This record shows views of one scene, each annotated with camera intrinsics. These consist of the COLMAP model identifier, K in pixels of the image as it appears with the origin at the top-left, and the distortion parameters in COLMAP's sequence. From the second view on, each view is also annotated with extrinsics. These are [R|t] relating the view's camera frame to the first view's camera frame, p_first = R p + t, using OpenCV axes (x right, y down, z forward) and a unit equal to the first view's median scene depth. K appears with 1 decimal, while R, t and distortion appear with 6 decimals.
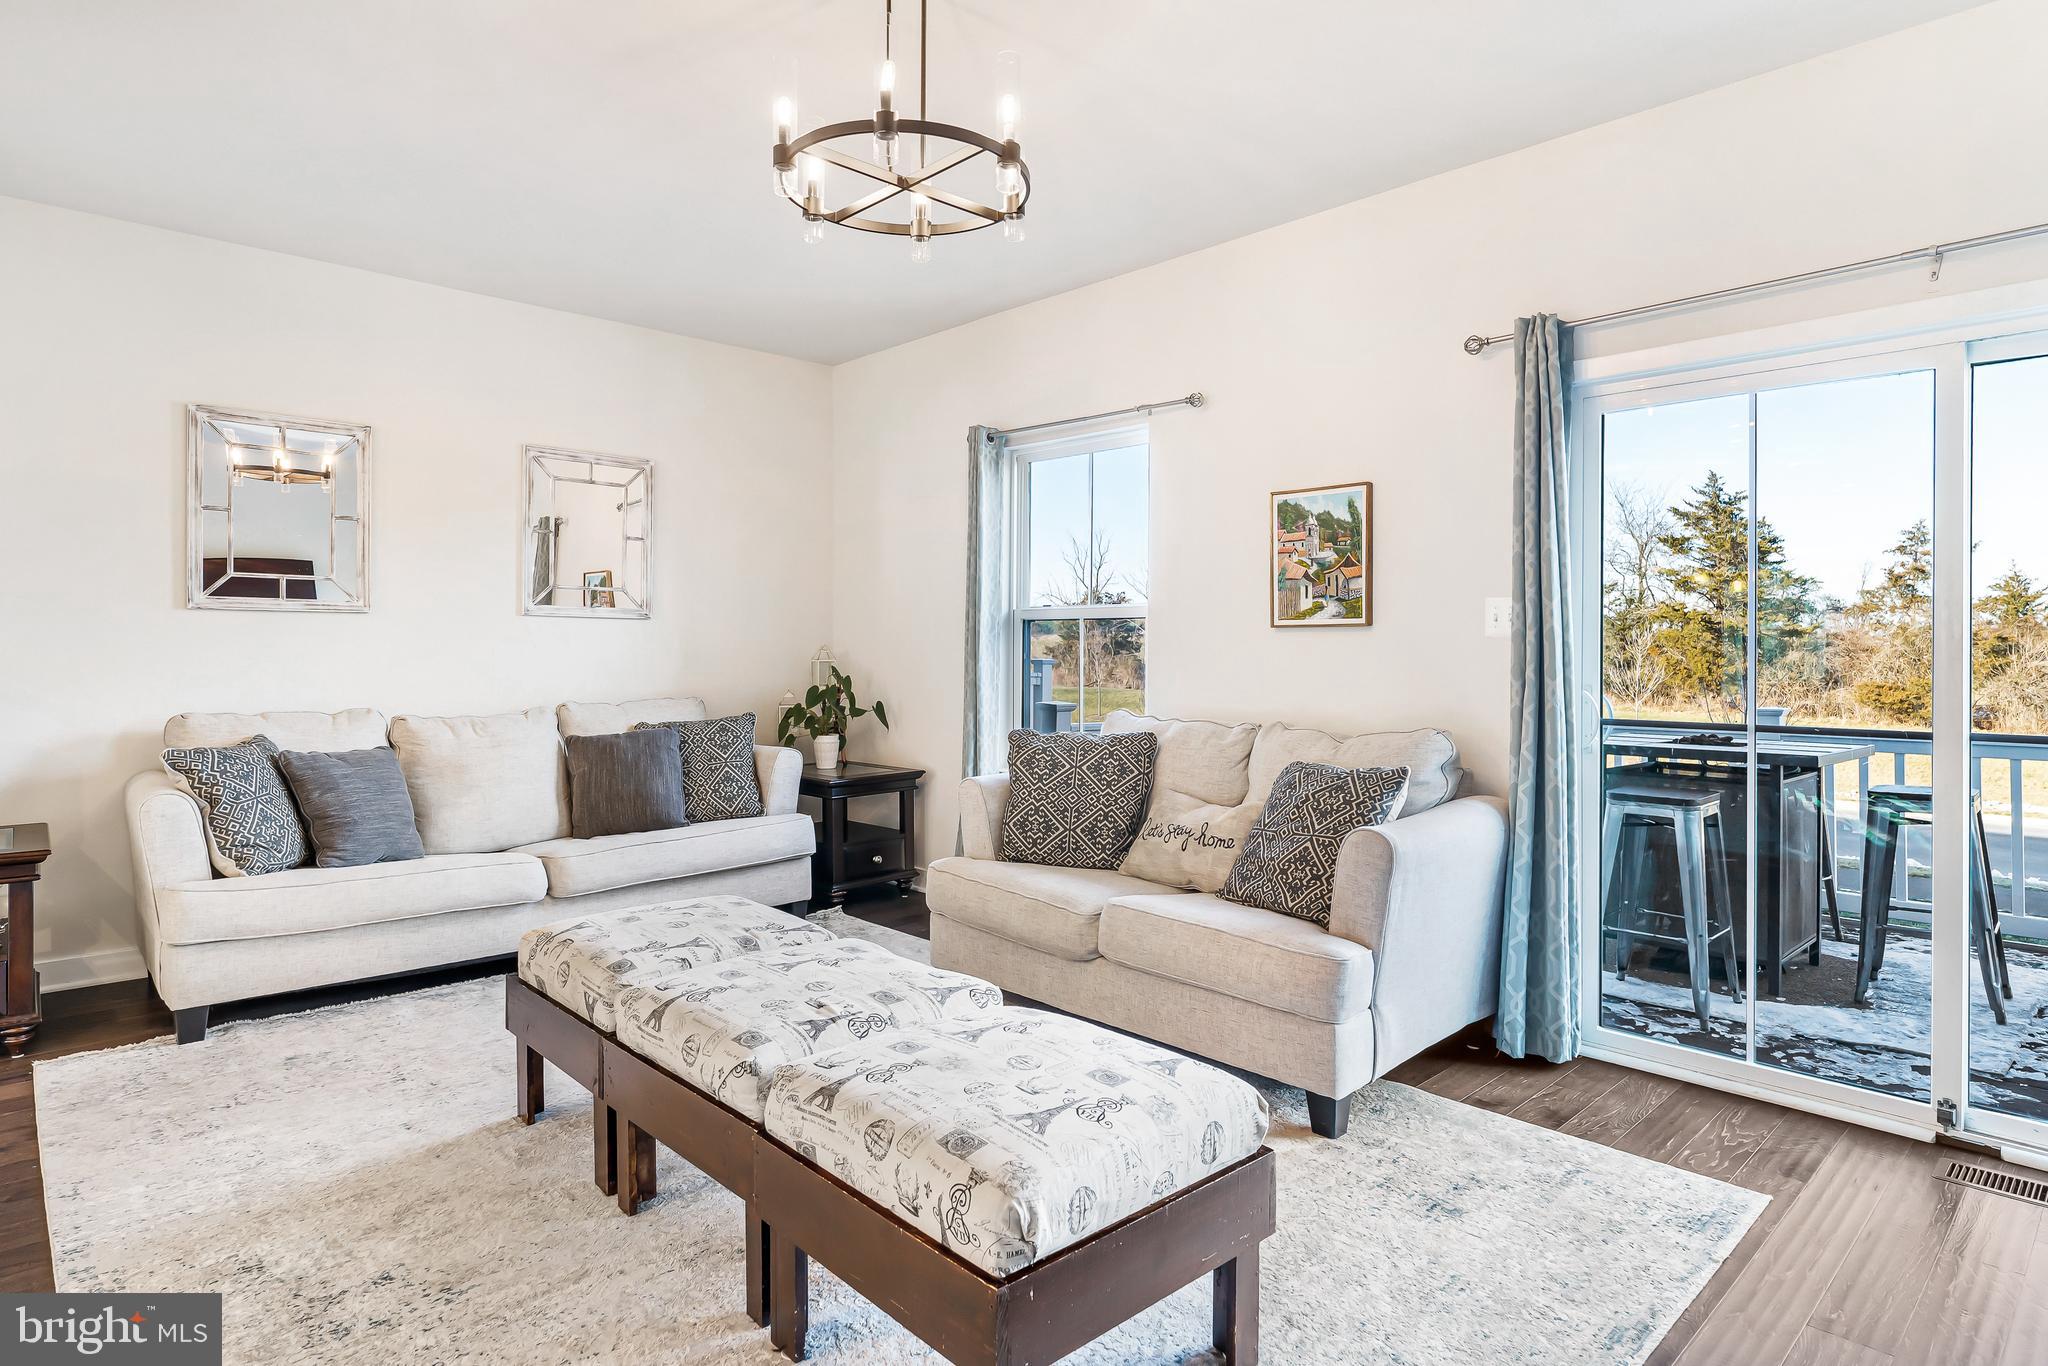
lens RADIAL K [[1128.4, 0, 1055.0], [0, 1128.4, 649.6], [0, 0, 1]] dist [-0.005374, 0.008875]
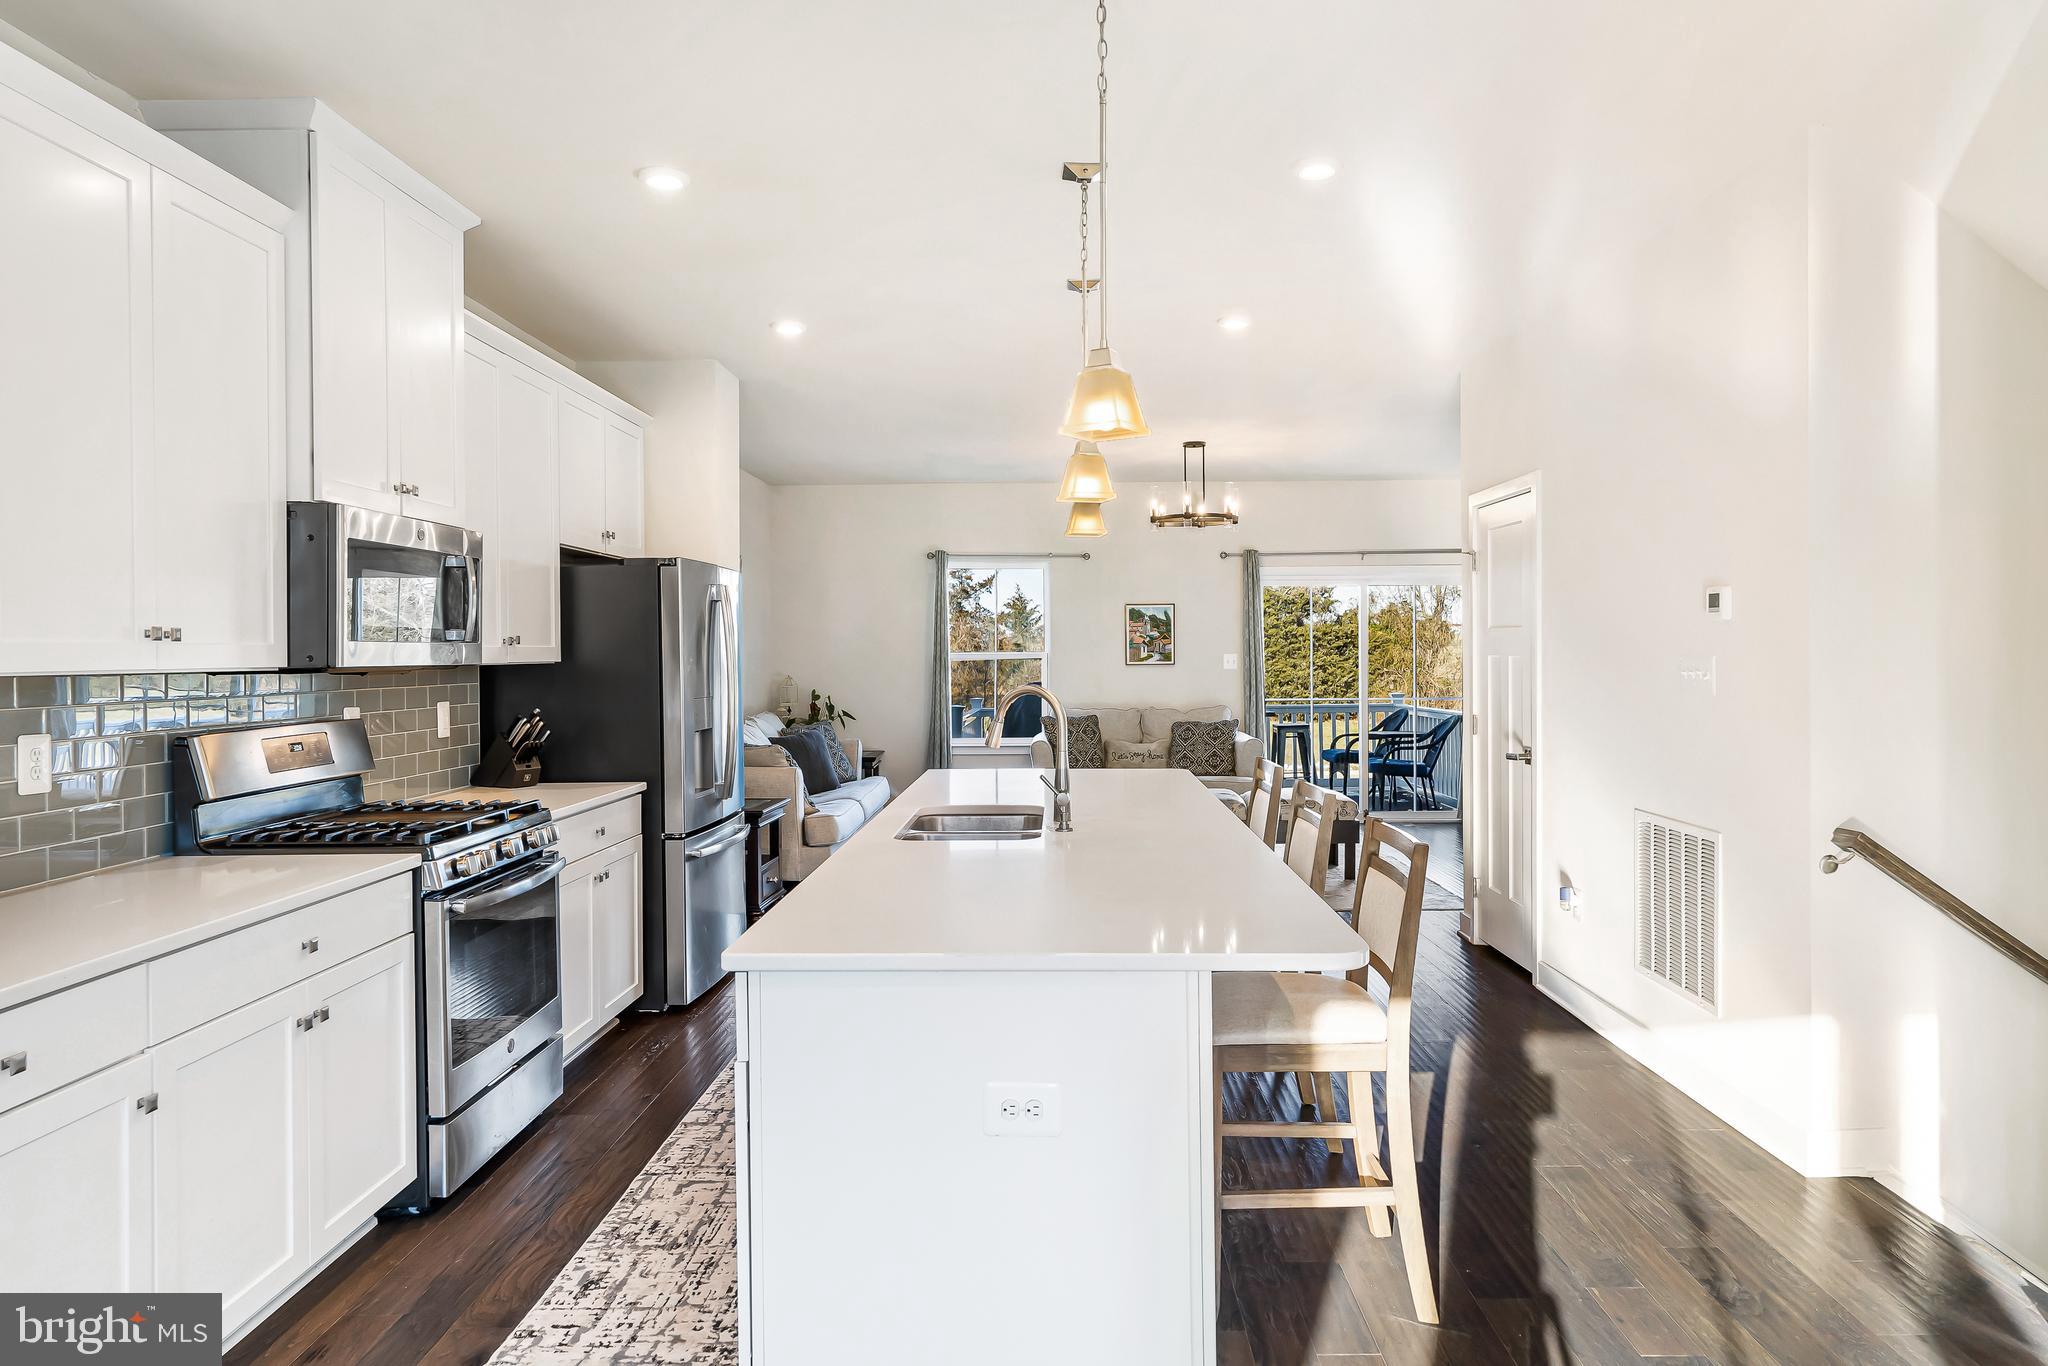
lens RADIAL K [[1231.3, 0, 1044.5], [0, 1231.3, 652.6], [0, 0, 1]] dist [0.028562, -0.001752]
pose [[0.709225, -0.010100, 0.704910, -1.652806], [0.010412, 0.999938, 0.003851, -0.055455], [-0.704905, 0.004608, 0.709287, -0.612822]]
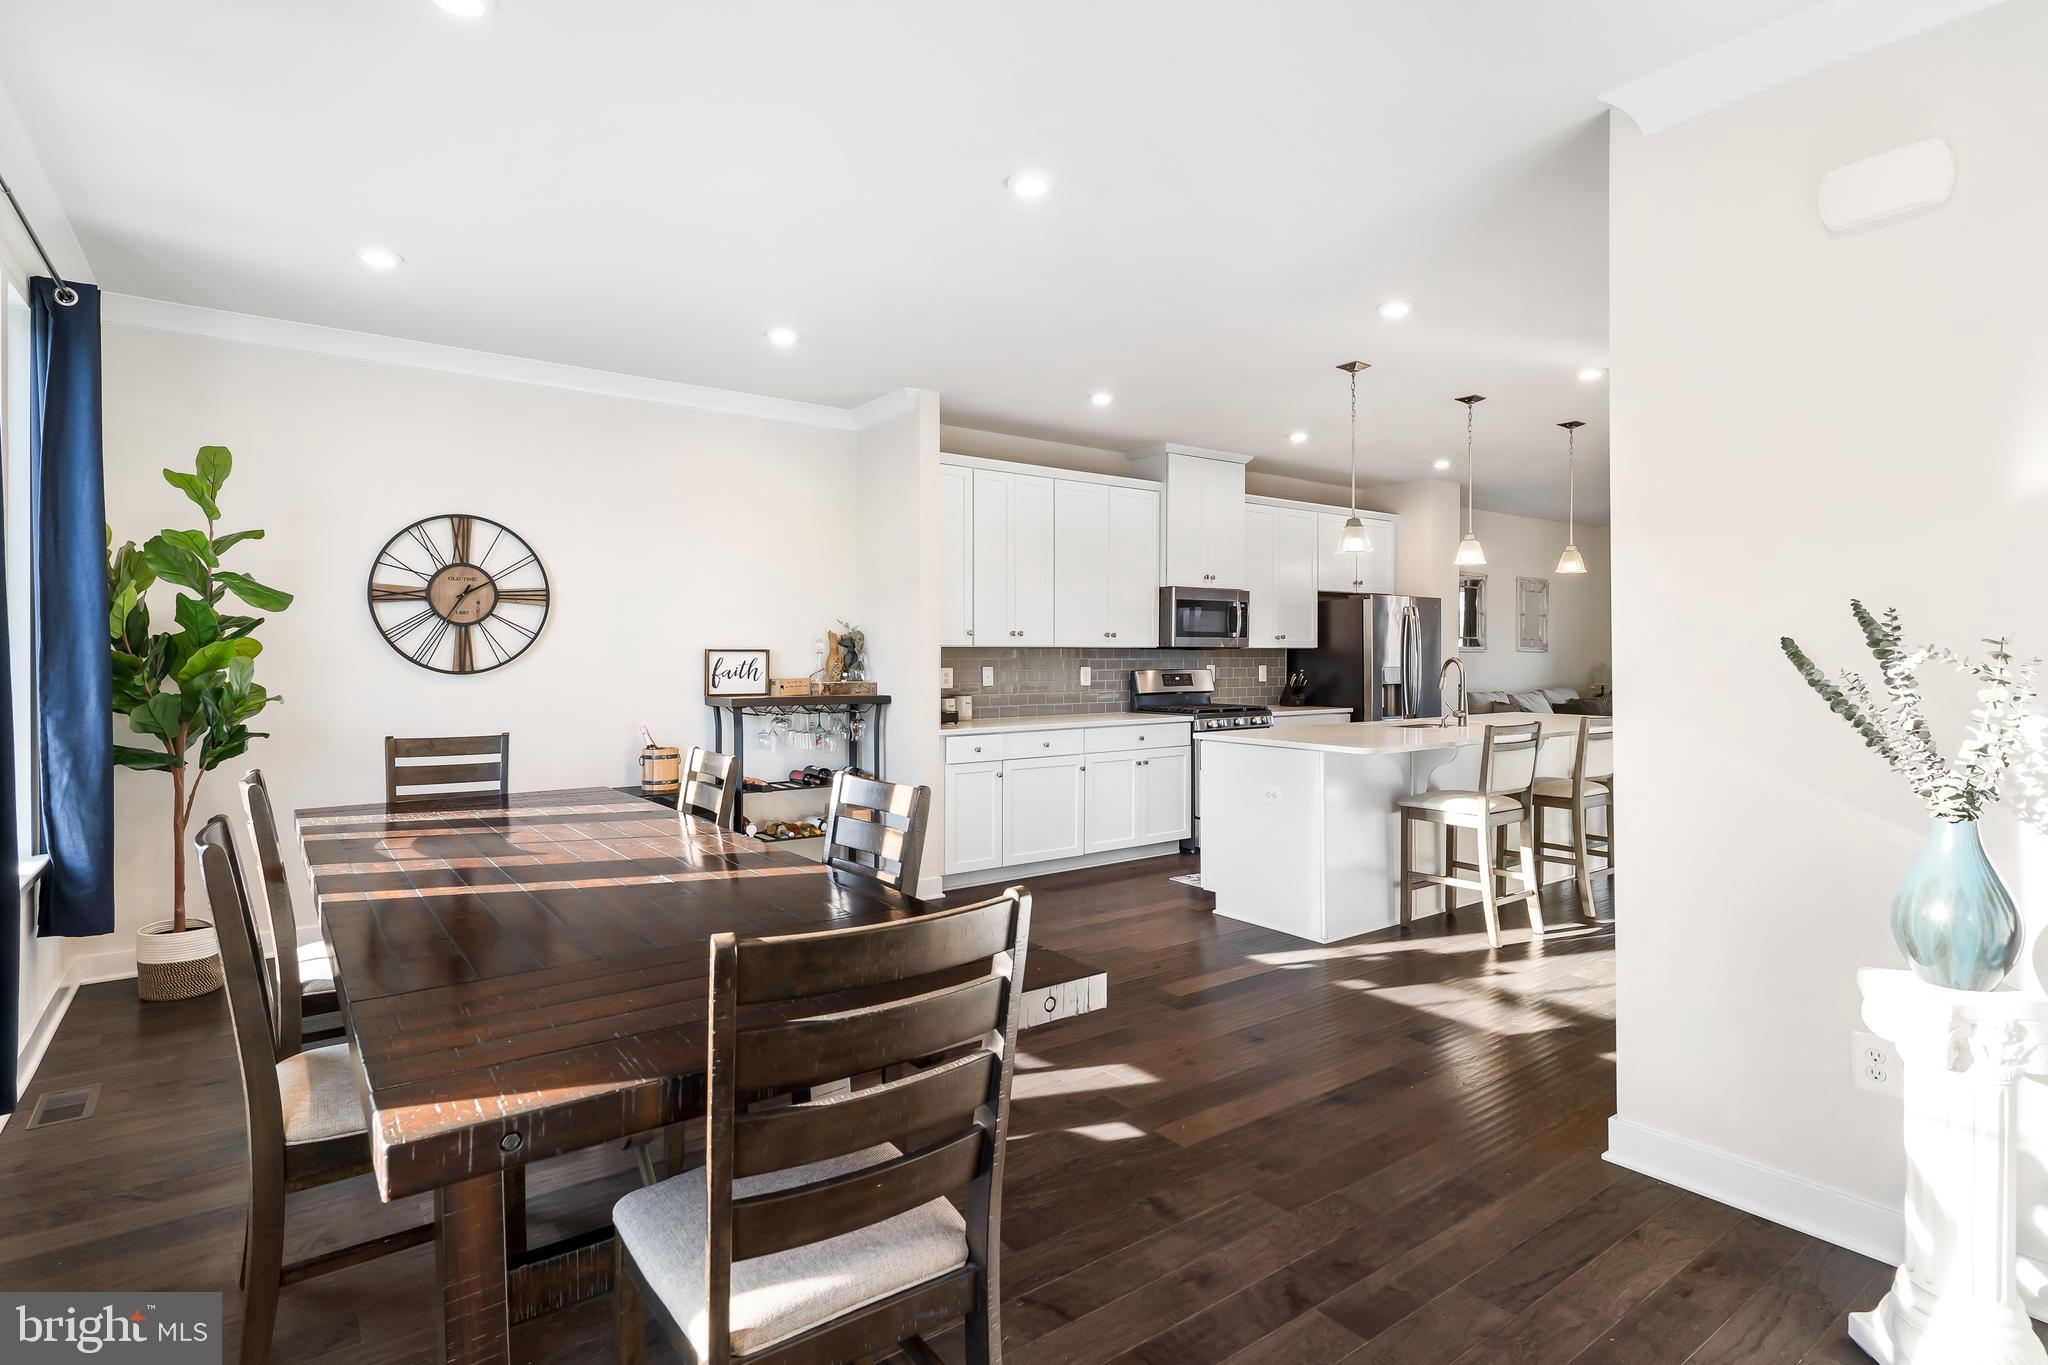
lens RADIAL K [[975.5, 0, 1049.0], [0, 975.5, 652.3], [0, 0, 1]] dist [0.006302, 0.000282]
pose [[0.988032, -0.003033, -0.154219, -1.380333], [0.002933, 0.999995, -0.000877, -0.038067], [0.154221, 0.000415, 0.988036, -1.395308]]
